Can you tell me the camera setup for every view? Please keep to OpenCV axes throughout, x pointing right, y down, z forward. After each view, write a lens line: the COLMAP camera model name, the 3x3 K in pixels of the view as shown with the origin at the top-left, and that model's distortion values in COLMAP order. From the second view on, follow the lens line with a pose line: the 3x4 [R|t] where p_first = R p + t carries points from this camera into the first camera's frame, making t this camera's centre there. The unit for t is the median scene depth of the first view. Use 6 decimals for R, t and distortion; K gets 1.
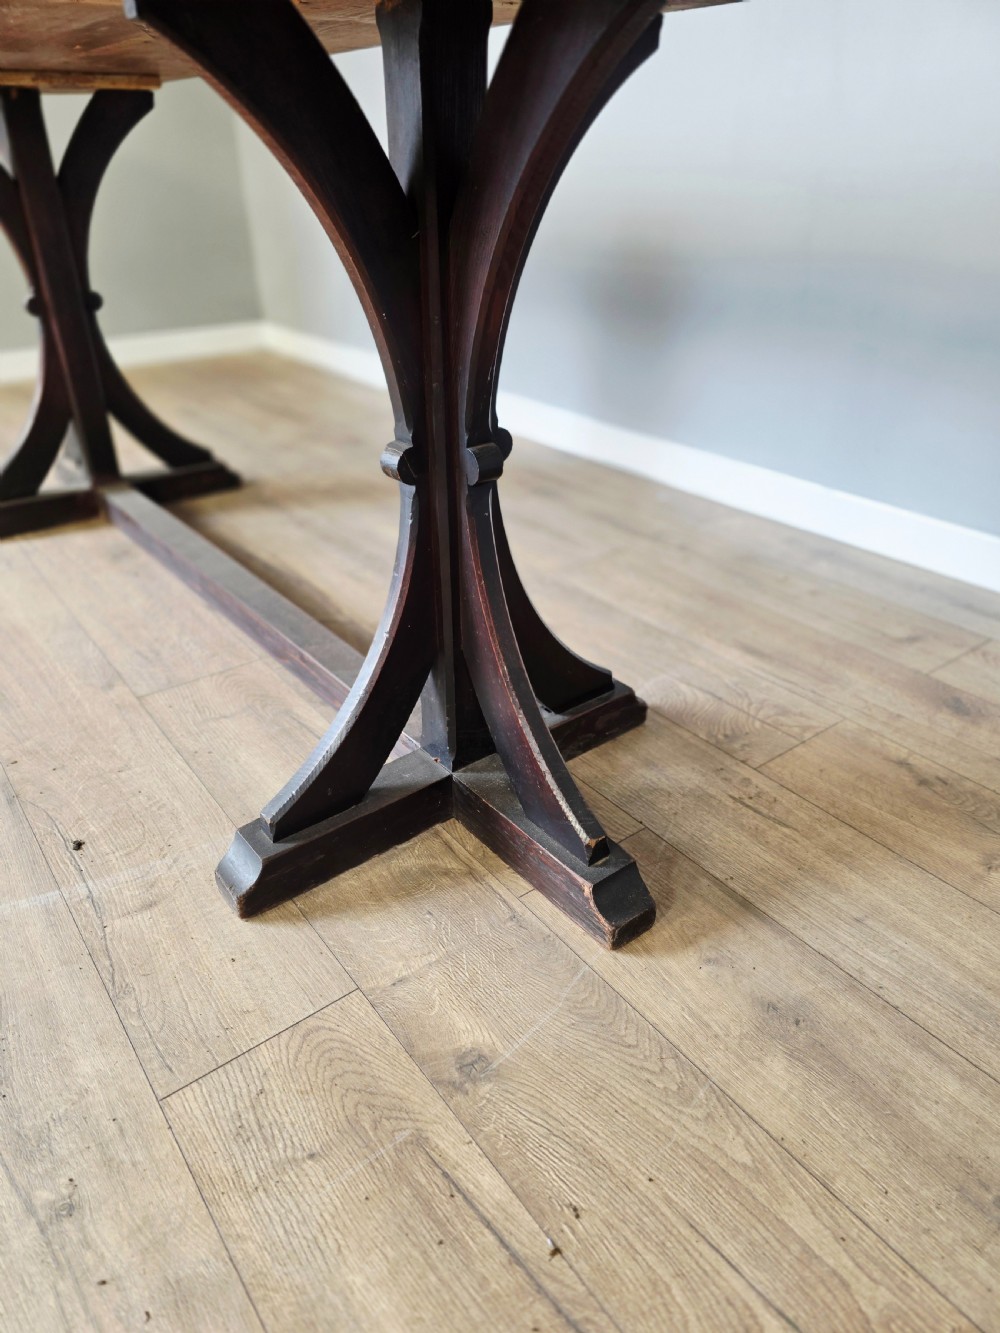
lens RADIAL K [[904.2, 0, 493.0], [0, 904.2, 669.6], [0, 0, 1]] dist [0.068702, -0.070781]
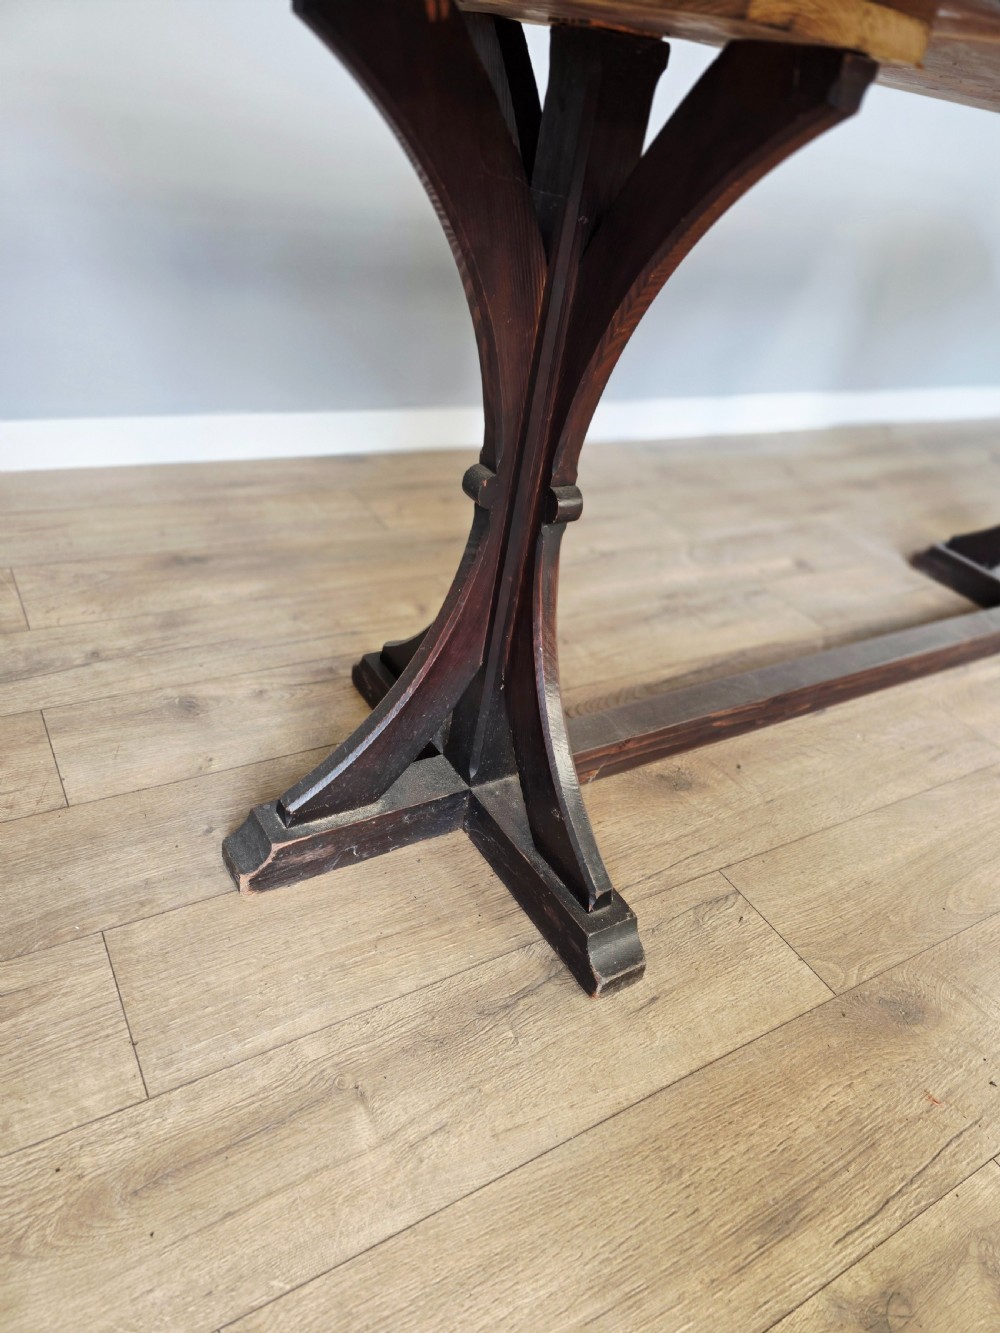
lens RADIAL K [[904.2, 0, 509.7], [0, 904.2, 679.0], [0, 0, 1]] dist [0.068702, -0.070781]
pose [[0.089819, -0.534159, 0.840599, -1.746096], [0.350339, 0.807015, 0.475383, -1.021724], [-0.932306, 0.251796, 0.259622, 1.686110]]
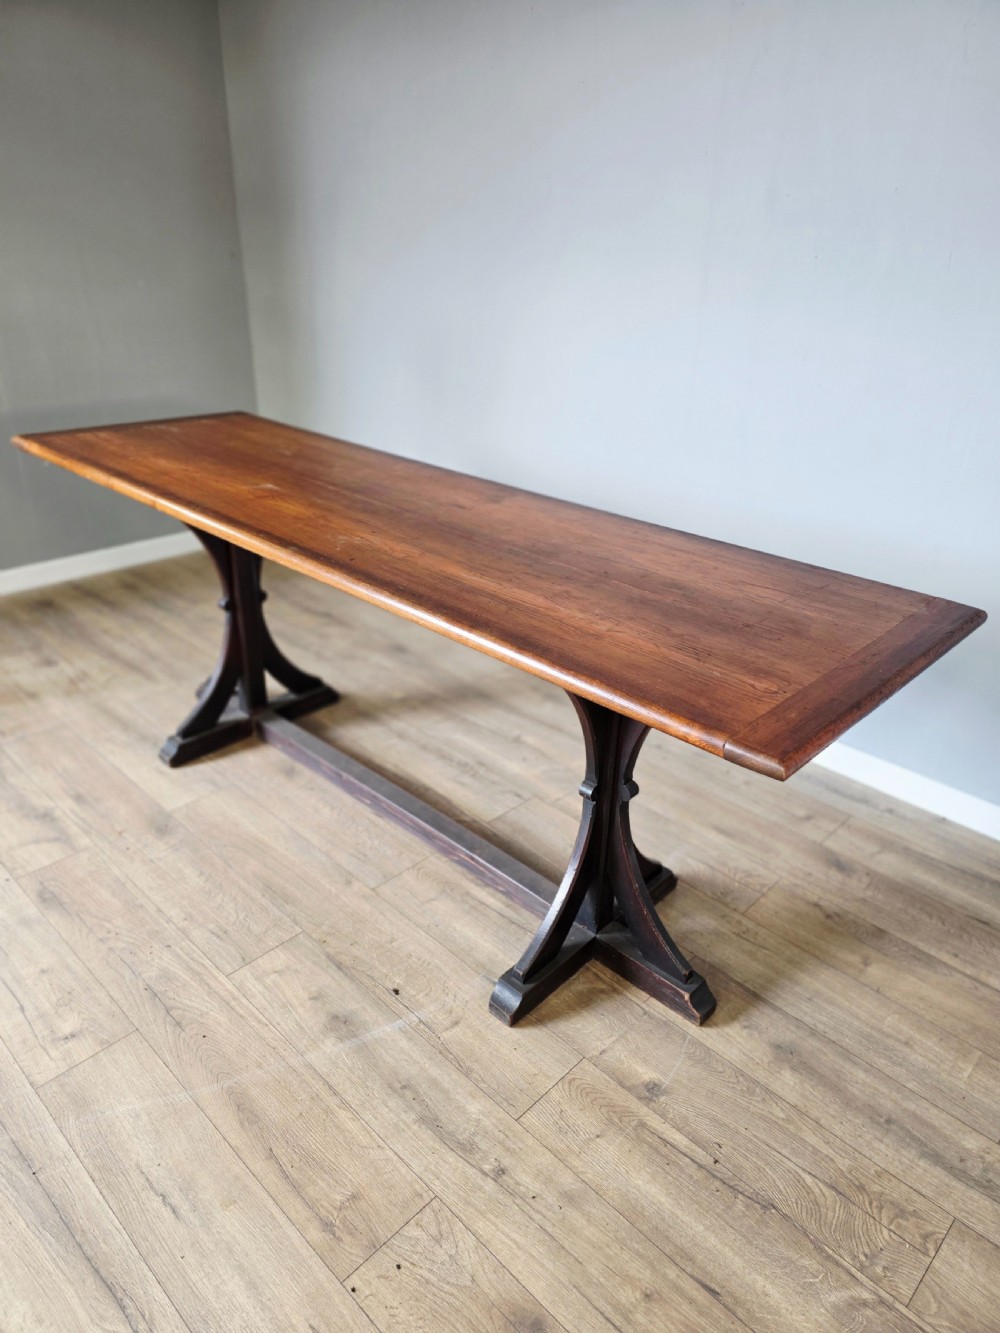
lens RADIAL K [[904.2, 0, 503.2], [0, 904.2, 657.3], [0, 0, 1]] dist [0.068702, -0.070781]
pose [[0.986330, -0.030758, 0.161885, -0.553056], [0.042206, 0.996808, -0.067764, -0.357279], [-0.159284, 0.073670, 0.984480, -0.909287]]
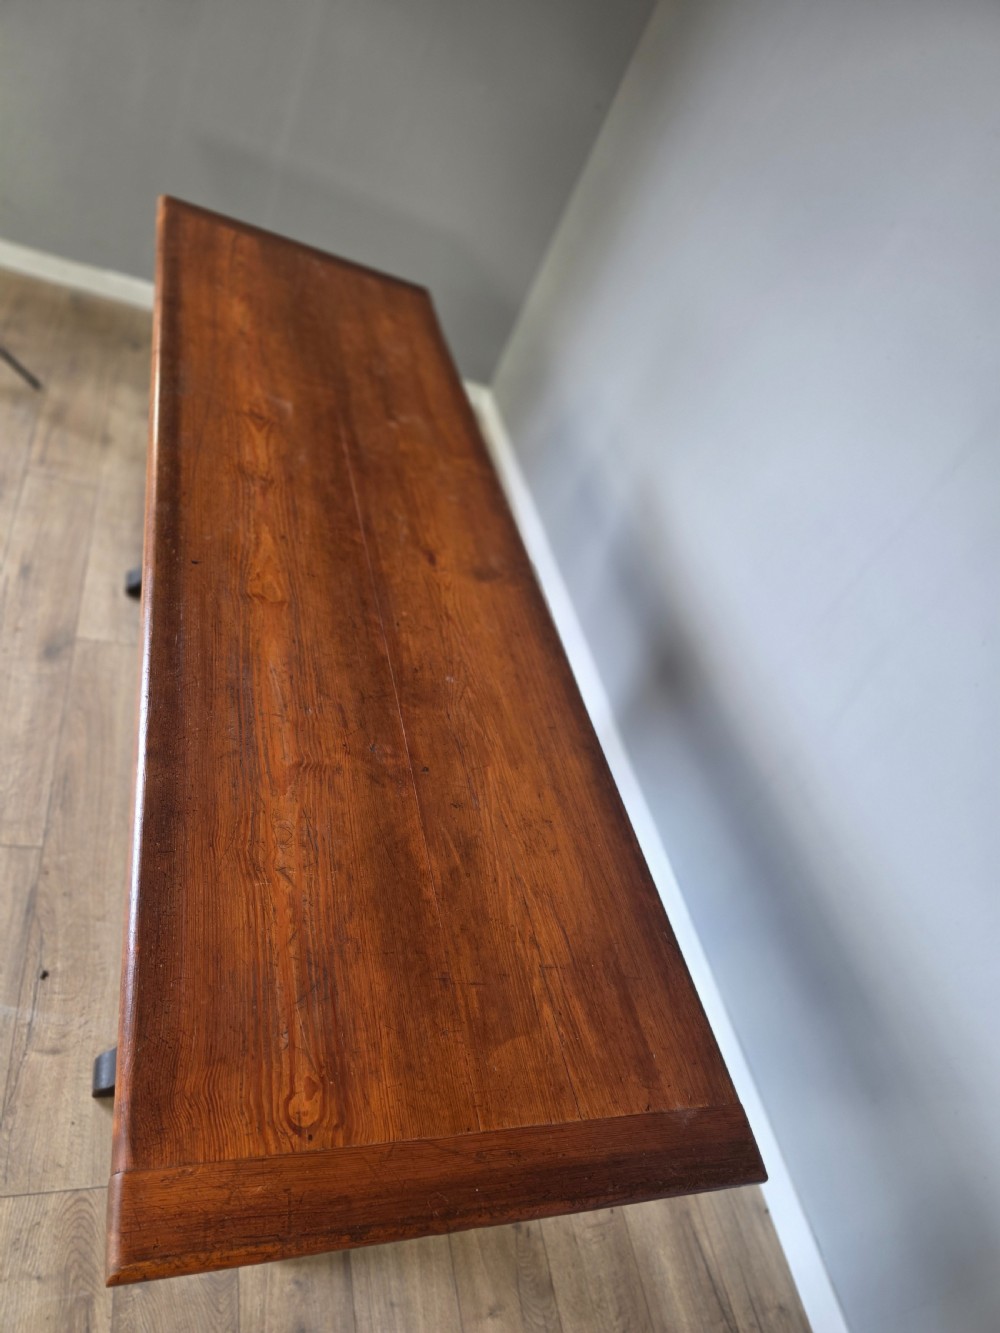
lens RADIAL K [[904.2, 0, 510.8], [0, 904.2, 672.2], [0, 0, 1]] dist [0.068702, -0.070781]
pose [[0.835827, 0.547933, -0.034087, 0.001237], [-0.539237, 0.831044, 0.136341, -0.994830], [0.103034, -0.095577, 0.990075, -0.517041]]
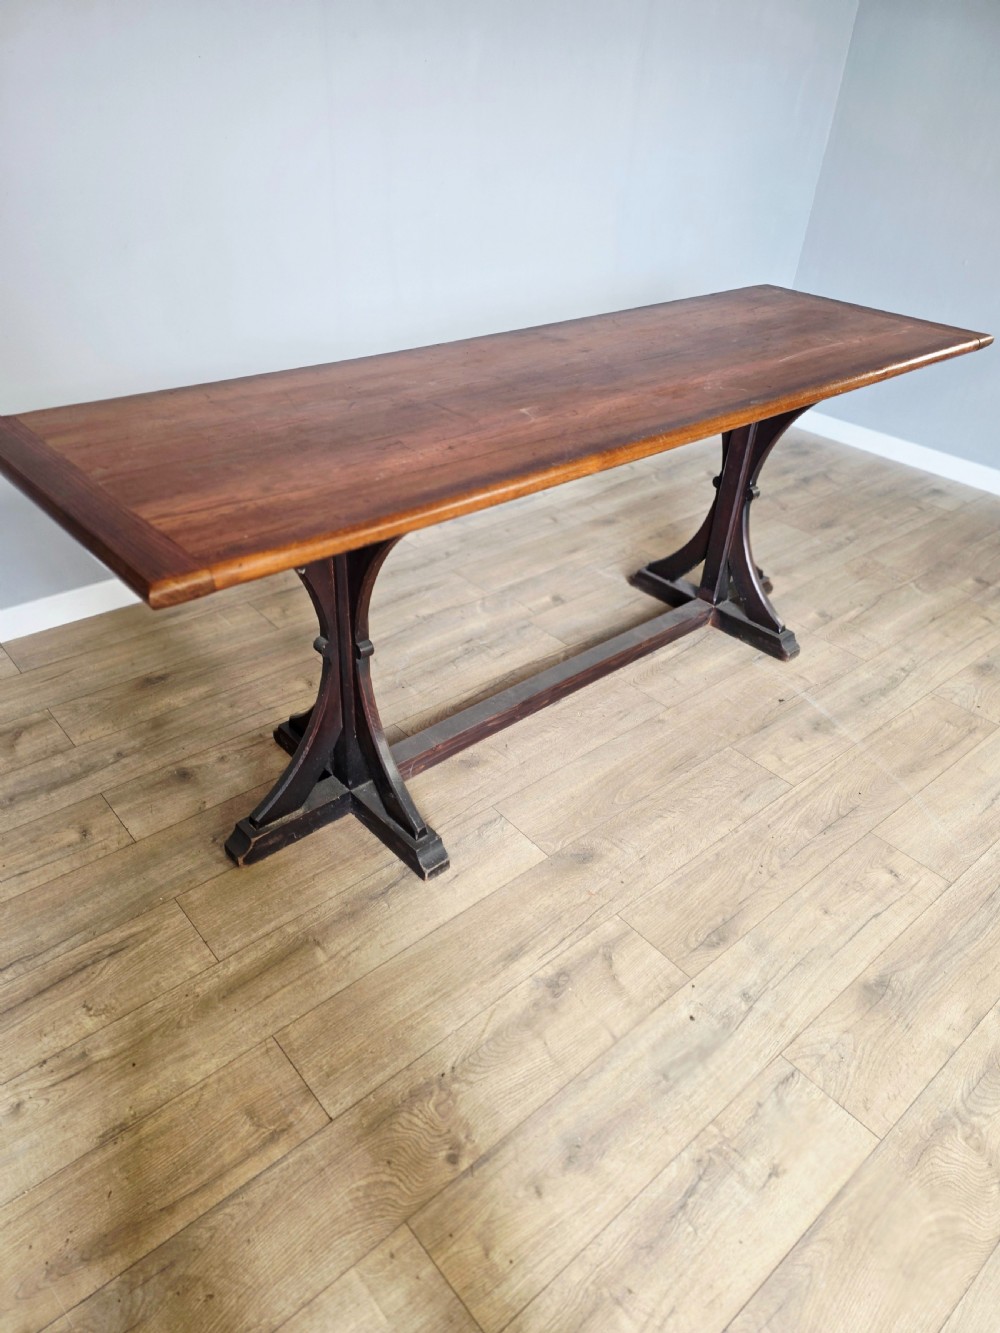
lens RADIAL K [[904.2, 0, 498.5], [0, 904.2, 660.4], [0, 0, 1]] dist [0.068702, -0.070781]
pose [[-0.077473, -0.542087, 0.836743, -2.469049], [0.449806, 0.729992, 0.514575, -1.520473], [-0.889760, 0.416238, 0.187279, 1.251771]]
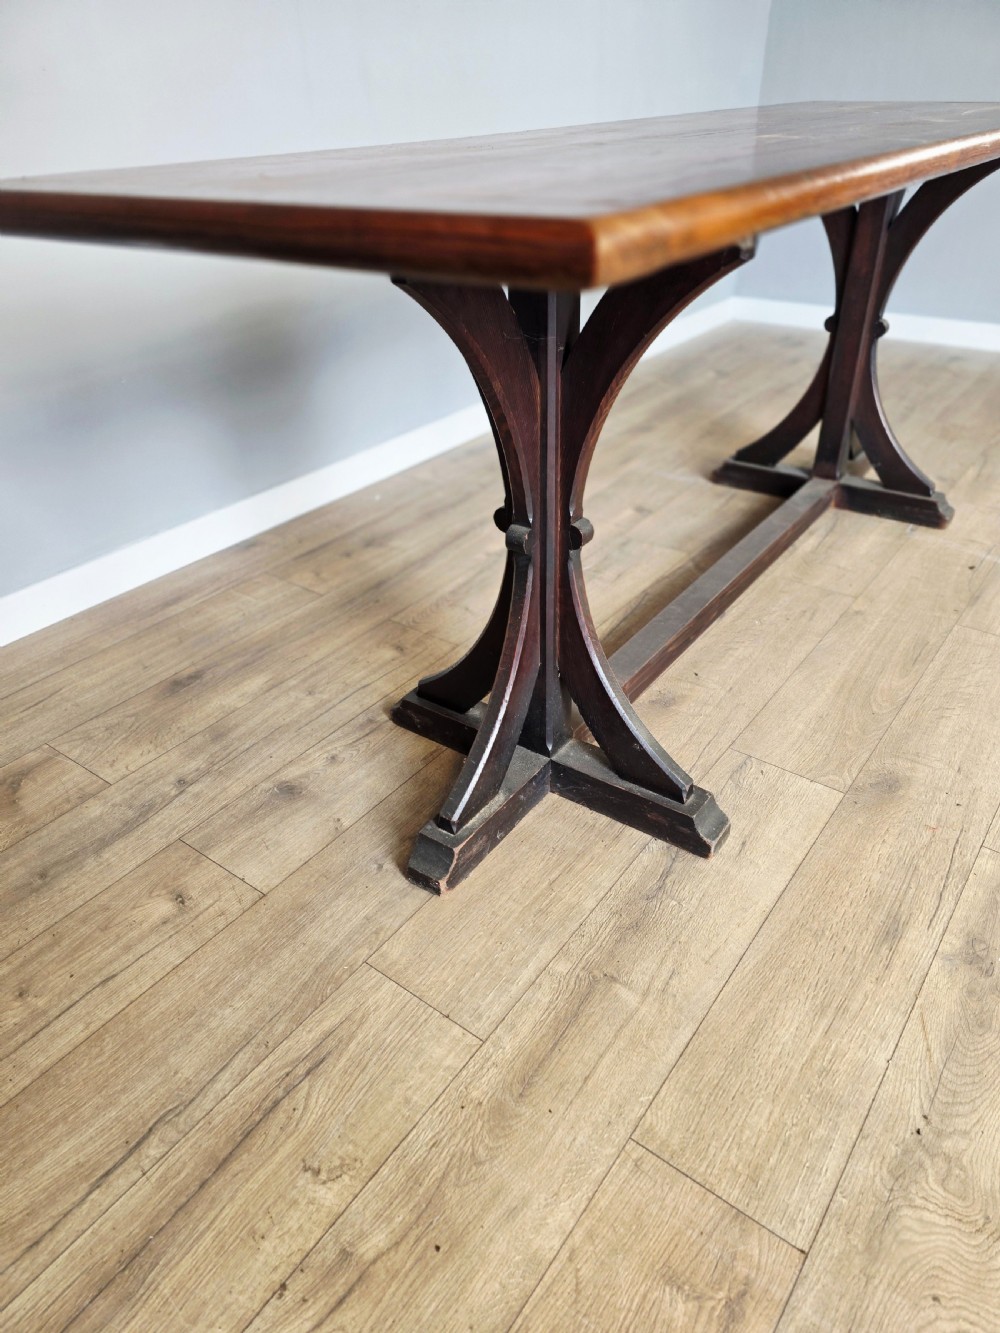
lens RADIAL K [[904.2, 0, 508.0], [0, 904.2, 667.6], [0, 0, 1]] dist [0.068702, -0.070781]
pose [[-0.295732, -0.500314, 0.813774, -1.965105], [0.496054, 0.647588, 0.578412, -1.356425], [-0.816378, 0.574731, 0.056670, 1.935945]]
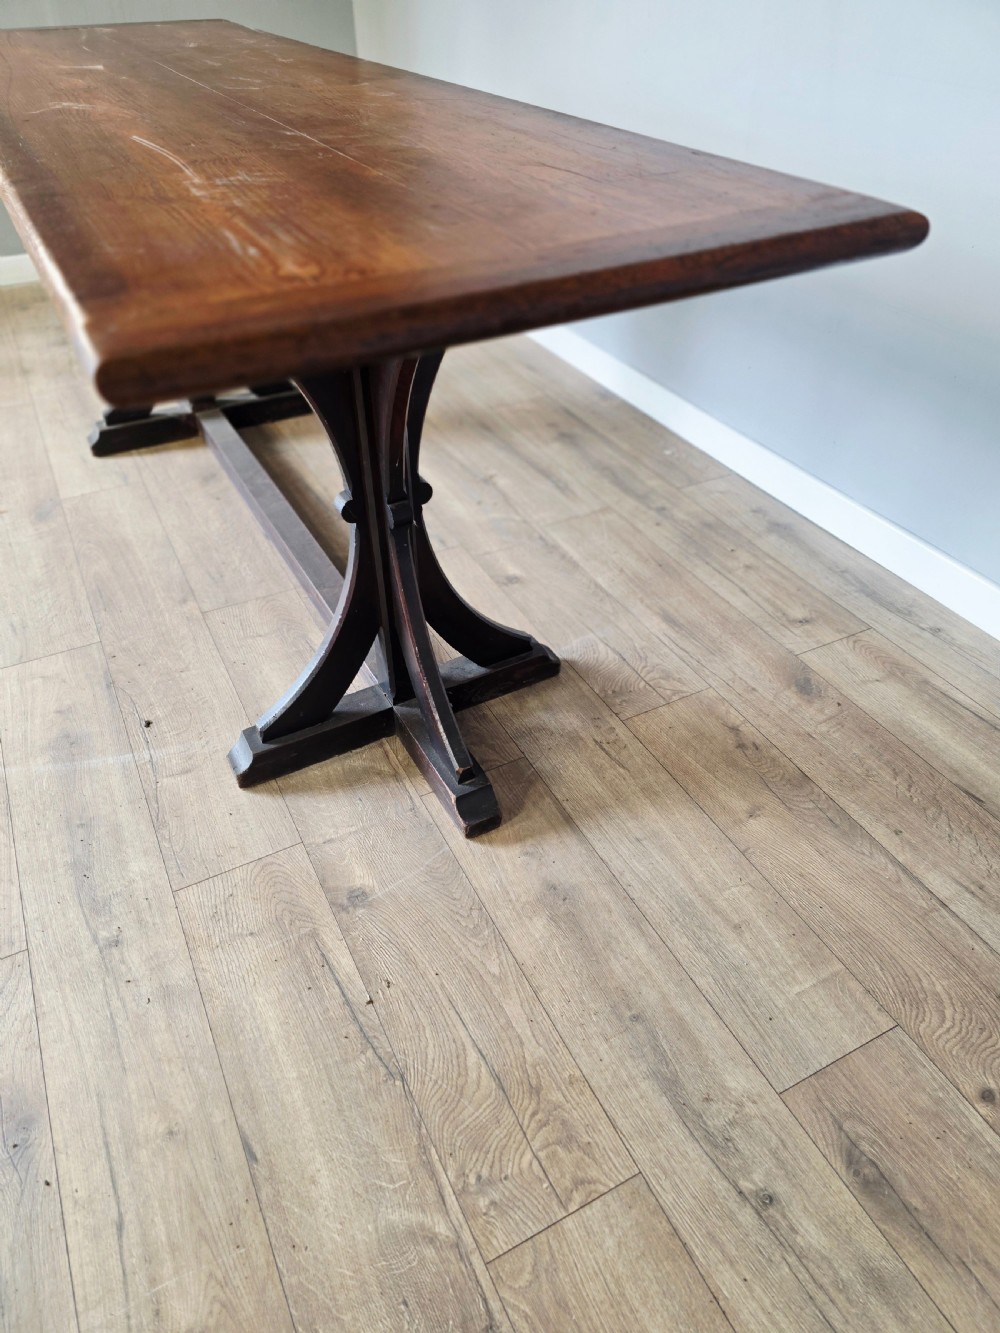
lens RADIAL K [[904.2, 0, 502.3], [0, 904.2, 671.8], [0, 0, 1]] dist [0.068702, -0.070781]
pose [[0.986718, 0.107508, -0.121778, 0.316452], [-0.084649, 0.980128, 0.179399, -0.225737], [0.138644, -0.166708, 0.976210, -0.395824]]
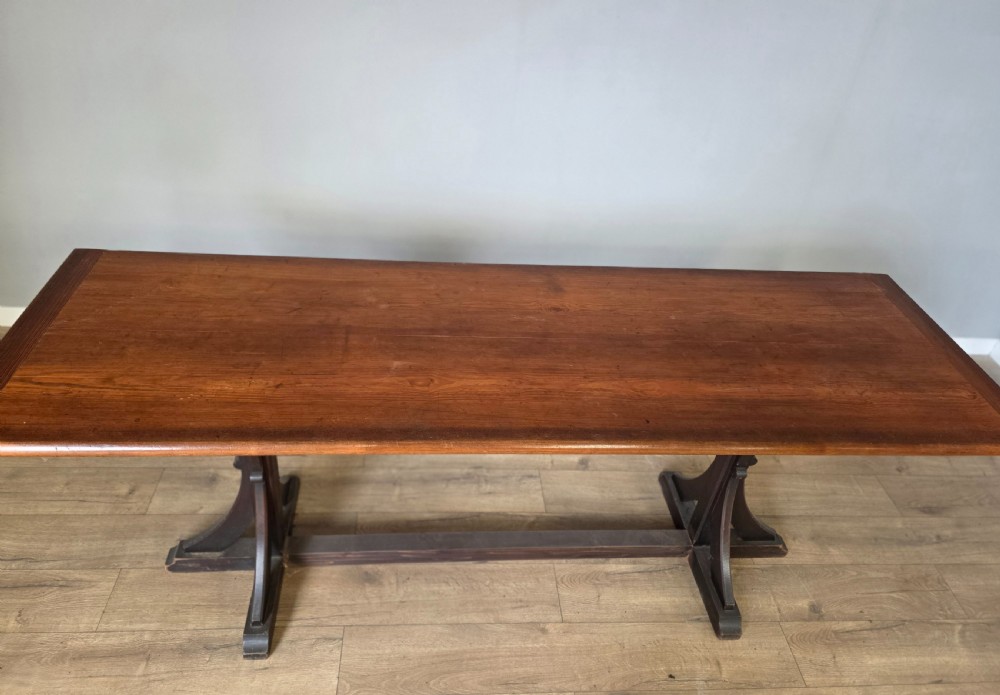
lens RADIAL K [[691.4, 0, 492.8], [0, 691.4, 303.3], [0, 0, 1]] dist [0.058833, -0.058927]
pose [[0.533239, -0.427540, 0.729977, -1.738510], [0.330457, 0.899606, 0.285495, -1.460314], [-0.778752, 0.088989, 0.620989, 0.151790]]
